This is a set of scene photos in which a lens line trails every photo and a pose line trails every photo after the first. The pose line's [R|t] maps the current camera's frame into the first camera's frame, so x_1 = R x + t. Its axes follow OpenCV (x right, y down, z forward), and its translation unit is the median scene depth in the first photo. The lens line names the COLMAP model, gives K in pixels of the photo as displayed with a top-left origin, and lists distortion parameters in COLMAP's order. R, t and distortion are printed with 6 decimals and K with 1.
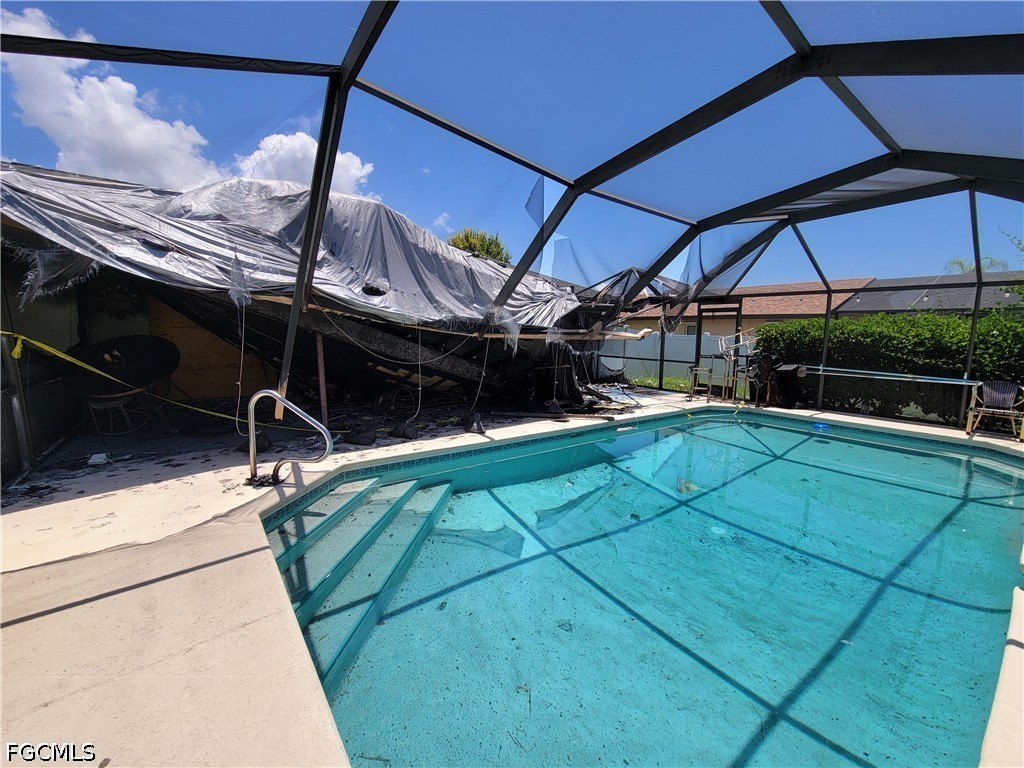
lens RADIAL K [[411.0, 0, 514.1], [0, 411.0, 380.4], [0, 0, 1]] dist [-0.010938, 0.000626]
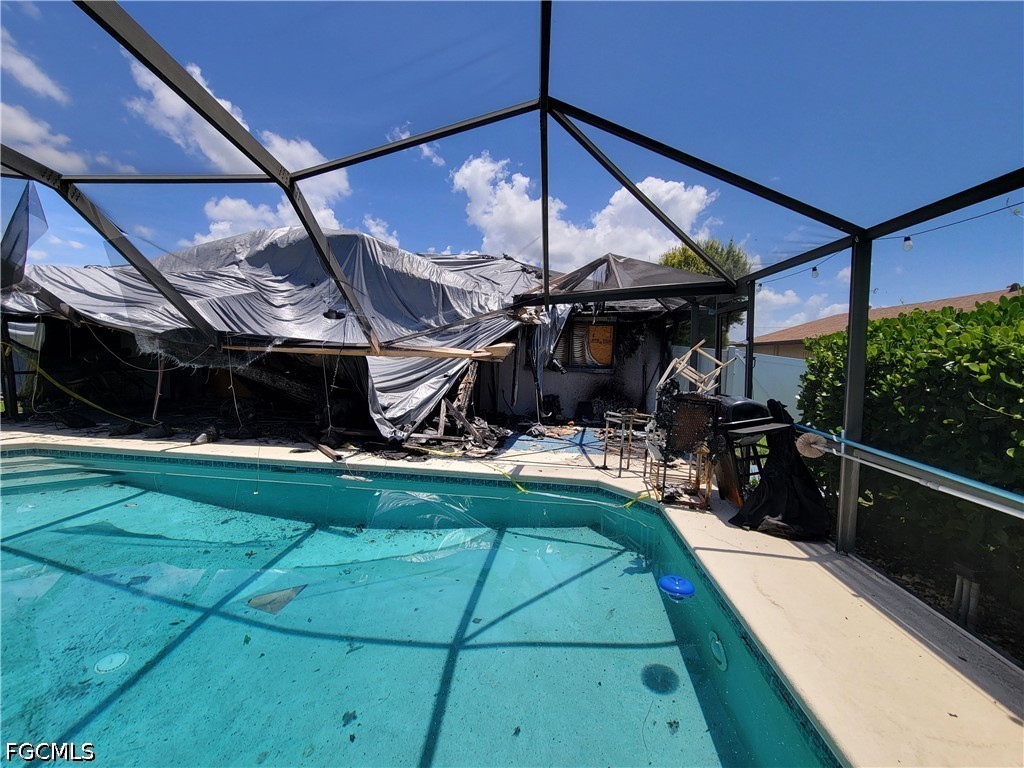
lens RADIAL K [[411.0, 0, 514.1], [0, 411.0, 380.4], [0, 0, 1]] dist [-0.010938, 0.000626]
pose [[0.638943, 0.078182, -0.765271, 1.005472], [-0.136207, 0.990601, -0.012521, -0.098378], [0.757099, 0.112235, 0.643587, 0.772042]]
